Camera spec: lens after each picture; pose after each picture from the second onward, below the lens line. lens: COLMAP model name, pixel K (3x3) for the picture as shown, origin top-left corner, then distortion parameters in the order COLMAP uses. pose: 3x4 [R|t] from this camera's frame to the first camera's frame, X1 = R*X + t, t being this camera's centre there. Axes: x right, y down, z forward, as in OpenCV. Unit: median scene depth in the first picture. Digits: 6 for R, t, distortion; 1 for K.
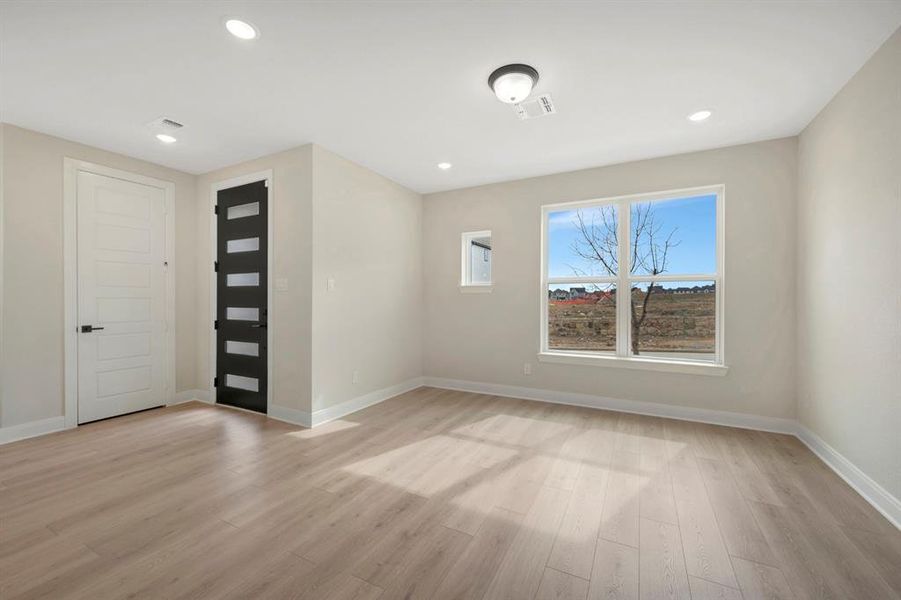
lens RADIAL K [[356.5, 0, 453.1], [0, 356.5, 300.1], [0, 0, 1]] dist [-0.000088, -0.000586]
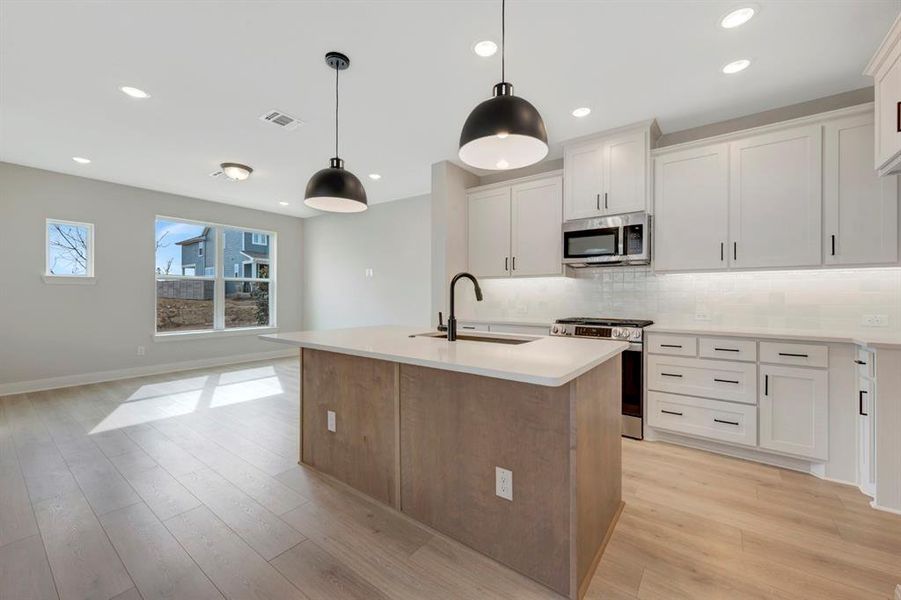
lens RADIAL K [[356.5, 0, 456.1], [0, 356.5, 296.4], [0, 0, 1]] dist [-0.000088, -0.000586]
pose [[0.145904, -0.002639, 0.989295, -0.860363], [0.001235, 0.999996, 0.002485, 0.013958], [-0.989298, 0.000859, 0.145907, -0.216892]]
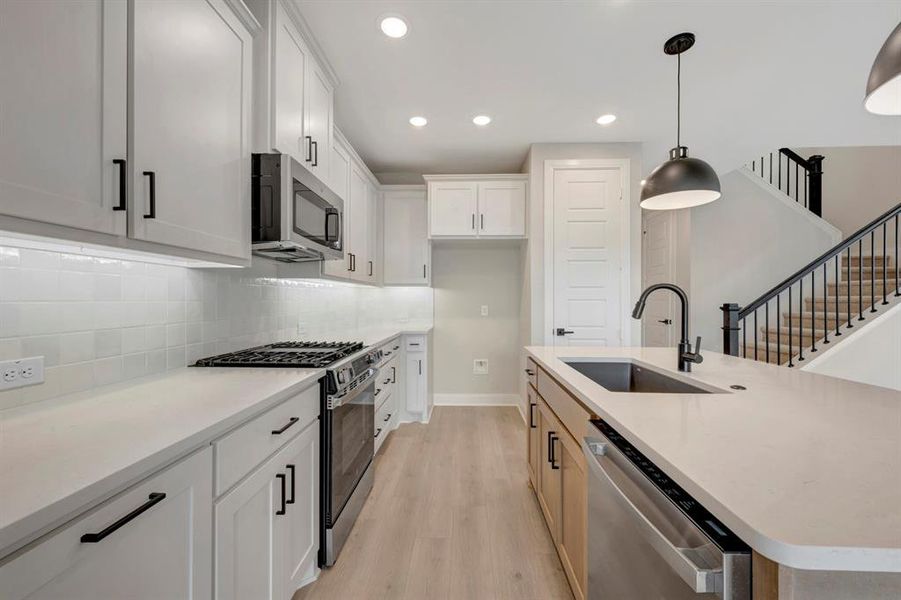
lens RADIAL K [[356.5, 0, 453.5], [0, 356.5, 300.0], [0, 0, 1]] dist [-0.000088, -0.000586]
pose [[-0.898561, -0.006766, -0.438796, 0.043802], [-0.008140, 0.999966, 0.001250, 0.001324], [0.438772, 0.004695, -0.898586, 0.104242]]
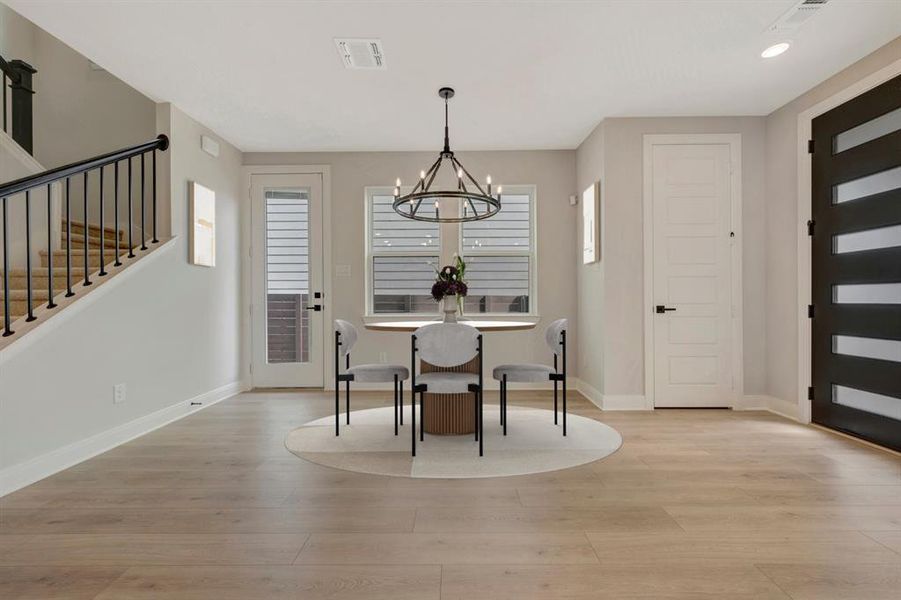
lens RADIAL K [[356.5, 0, 455.8], [0, 356.5, 300.1], [0, 0, 1]] dist [-0.000088, -0.000586]
pose [[0.462581, -0.001803, -0.886575, -0.374491], [0.000926, 0.999998, -0.001551, 0.048748], [0.886577, -0.000103, 0.462582, 0.062342]]
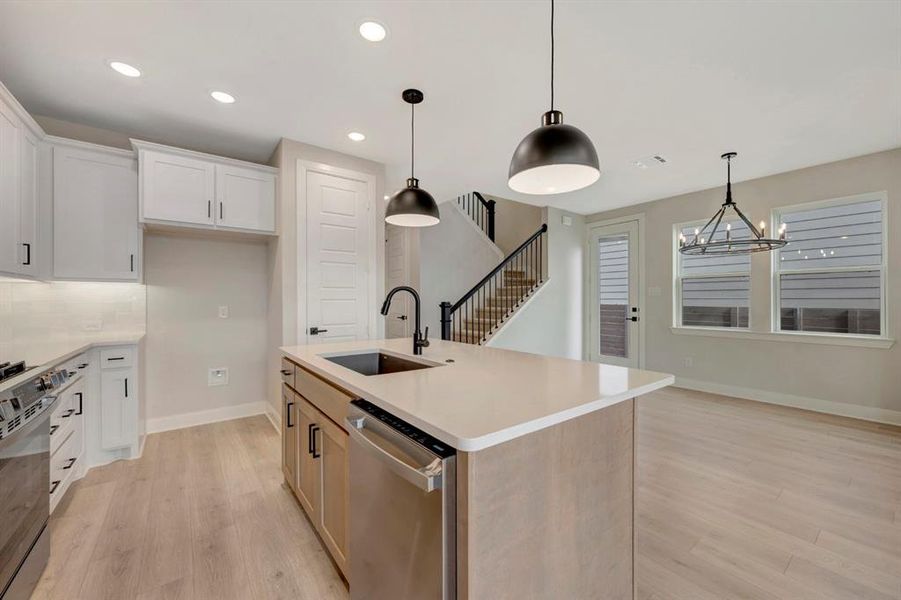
lens RADIAL K [[356.5, 0, 455.2], [0, 356.5, 300.0], [0, 0, 1]] dist [-0.000088, -0.000586]
pose [[-0.415702, -0.003390, -0.909494, 0.084968], [-0.004938, 0.999987, -0.001471, 0.001029], [0.909487, 0.003880, -0.415714, 0.124465]]
